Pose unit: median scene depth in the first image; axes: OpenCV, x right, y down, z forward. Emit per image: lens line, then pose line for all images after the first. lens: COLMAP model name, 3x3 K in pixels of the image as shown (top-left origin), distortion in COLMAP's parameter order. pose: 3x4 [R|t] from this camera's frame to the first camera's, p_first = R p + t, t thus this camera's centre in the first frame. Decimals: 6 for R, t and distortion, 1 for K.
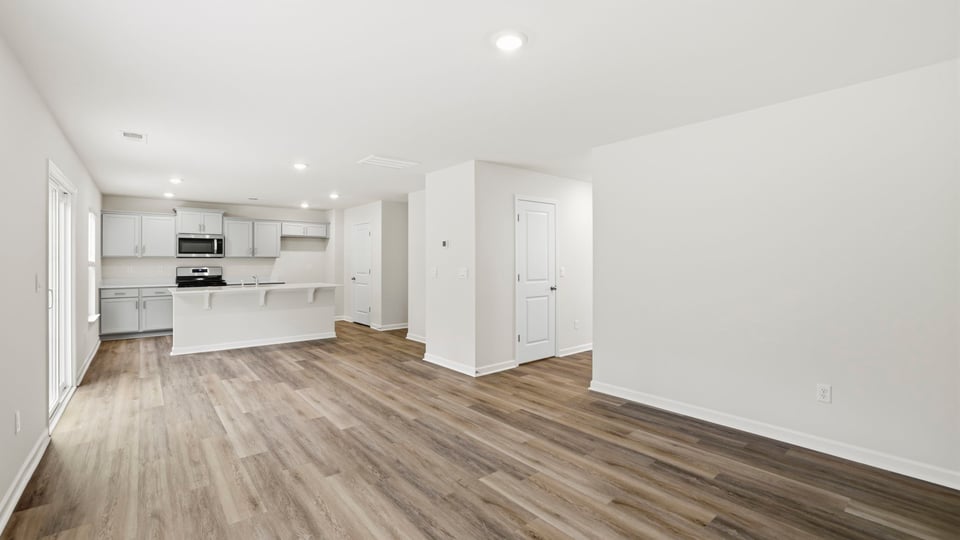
lens RADIAL K [[431.8, 0, 466.1], [0, 431.8, 260.3], [0, 0, 1]] dist [-0.010941, 0.000746]
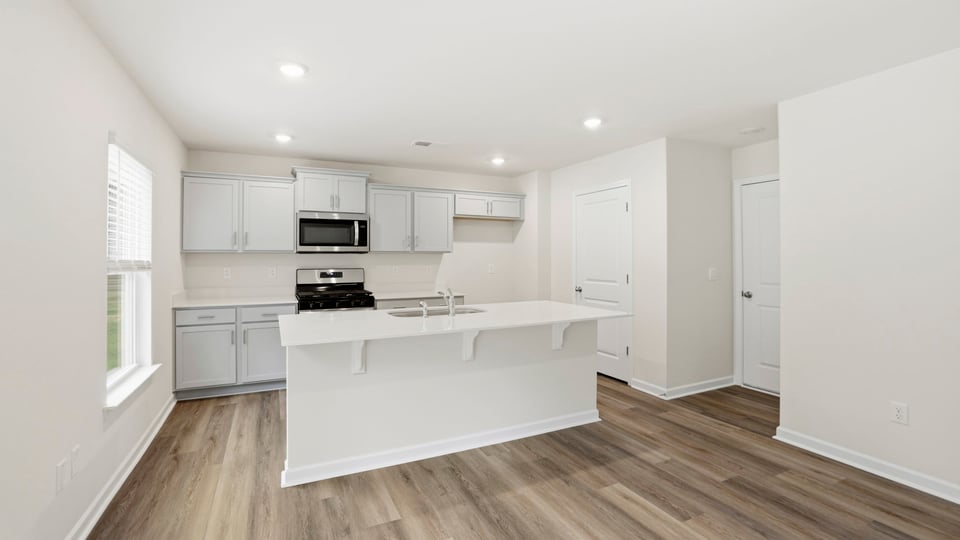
lens RADIAL K [[440.1, 0, 475.5], [0, 440.1, 252.8], [0, 0, 1]] dist [-0.035183, 0.003011]
pose [[0.977899, -0.001703, -0.209073, -0.308114], [0.000815, 0.999990, -0.004333, -0.003543], [0.209078, 0.004067, 0.977890, 0.464832]]
